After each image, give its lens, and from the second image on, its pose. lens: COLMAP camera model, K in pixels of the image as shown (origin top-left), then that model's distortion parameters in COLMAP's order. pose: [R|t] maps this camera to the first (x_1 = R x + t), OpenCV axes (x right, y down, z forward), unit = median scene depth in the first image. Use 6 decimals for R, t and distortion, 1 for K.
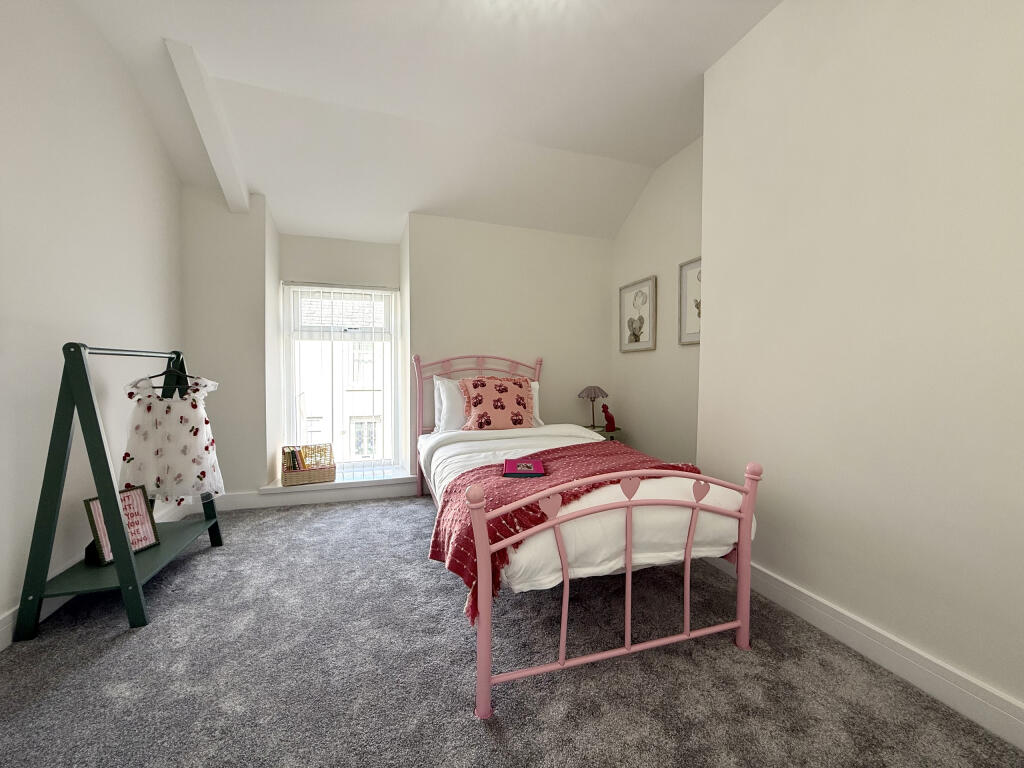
lens RADIAL K [[406.9, 0, 510.2], [0, 406.9, 380.5], [0, 0, 1]] dist [-0.001778, 0.000475]
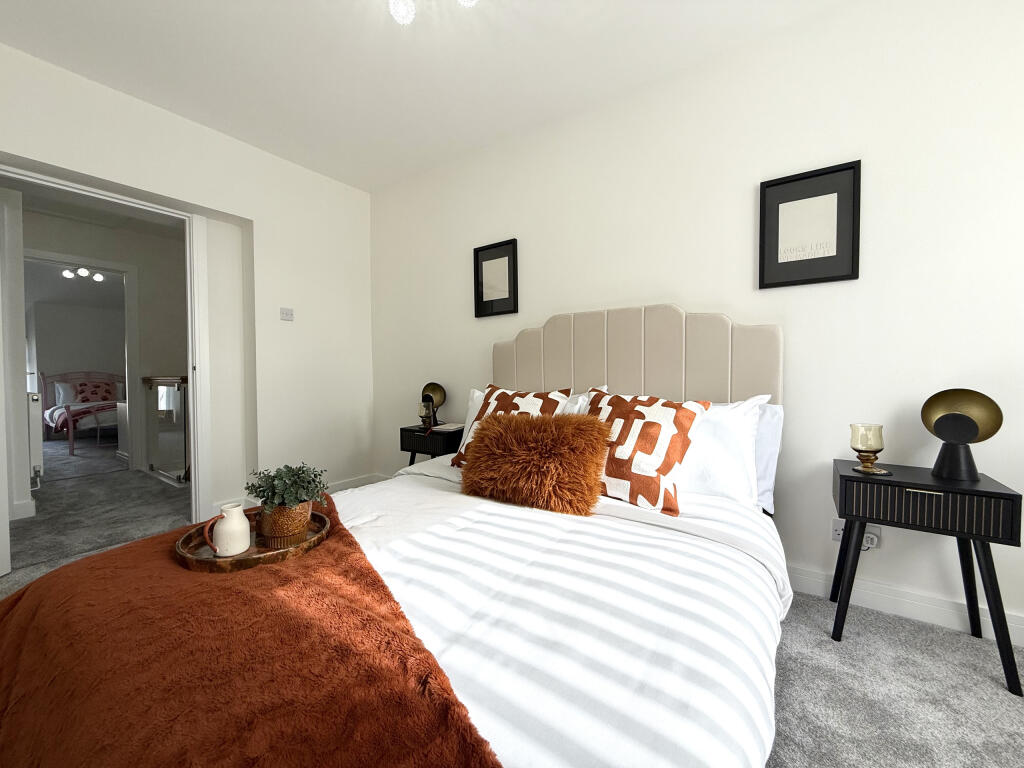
lens RADIAL K [[406.9, 0, 515.2], [0, 406.9, 386.6], [0, 0, 1]] dist [-0.001778, 0.000475]
pose [[0.793962, -0.020291, 0.607629, 0.485382], [0.020701, 0.999766, 0.006337, 0.058691], [-0.607615, 0.007548, 0.794196, -2.406047]]
